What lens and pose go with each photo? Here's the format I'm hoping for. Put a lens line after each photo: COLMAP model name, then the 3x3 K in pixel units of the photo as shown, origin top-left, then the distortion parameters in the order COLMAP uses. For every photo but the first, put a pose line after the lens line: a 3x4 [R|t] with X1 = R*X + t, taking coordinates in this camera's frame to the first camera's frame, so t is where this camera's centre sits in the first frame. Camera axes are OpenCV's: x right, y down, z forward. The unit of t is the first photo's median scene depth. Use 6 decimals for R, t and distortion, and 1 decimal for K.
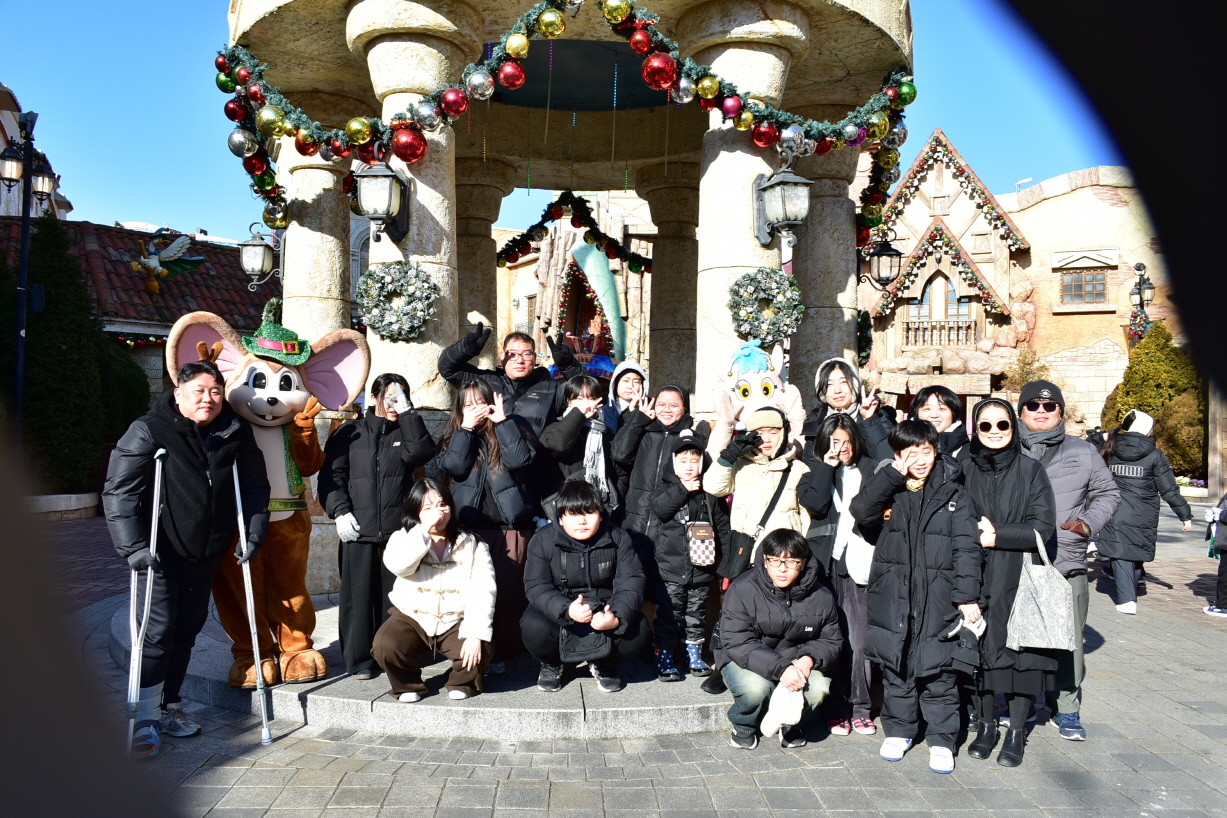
lens RADIAL K [[928.6, 0, 611.9], [0, 928.6, 389.4], [0, 0, 1]] dist [-0.021556, 0.005082]
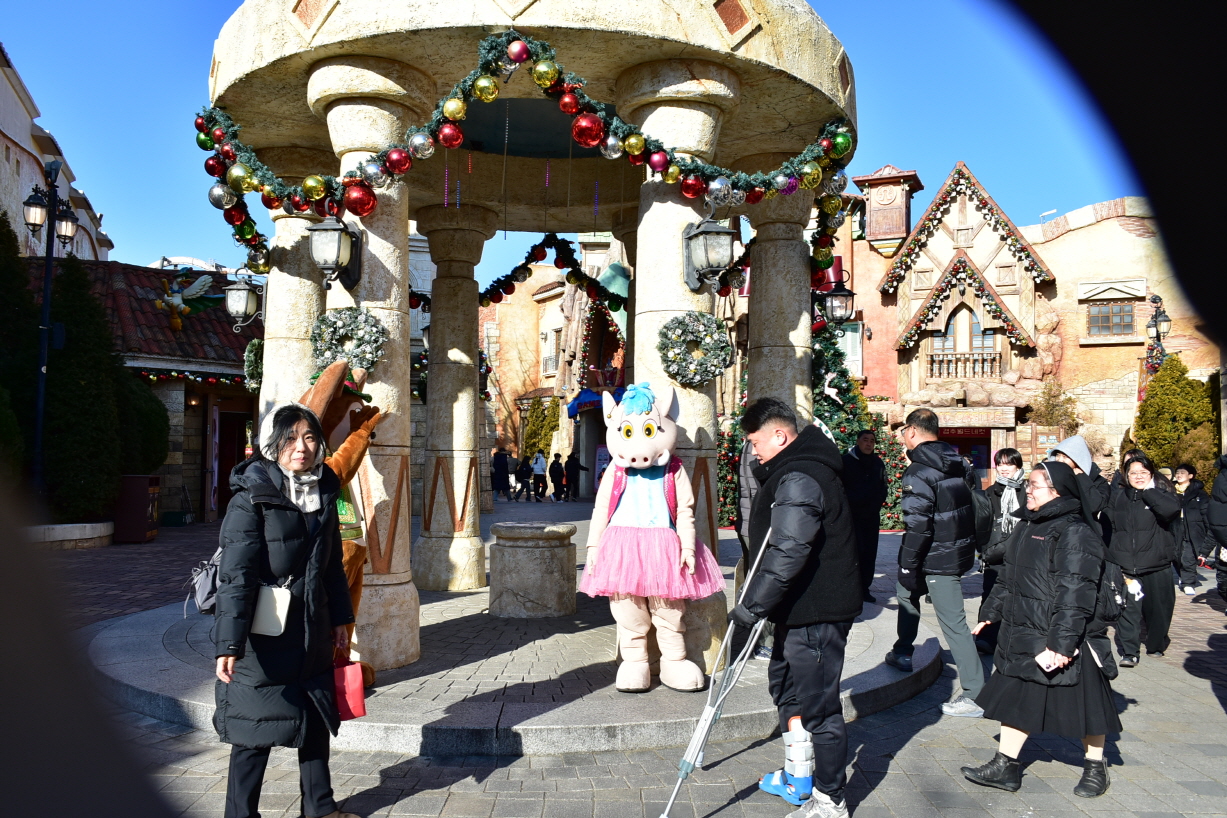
lens RADIAL K [[928.6, 0, 611.9], [0, 928.6, 389.4], [0, 0, 1]] dist [-0.021556, 0.005082]
pose [[0.999262, -0.000888, -0.038397, 0.103247], [-0.000430, 0.999411, -0.034308, -0.005323], [0.038405, 0.034299, 0.998673, -0.053901]]
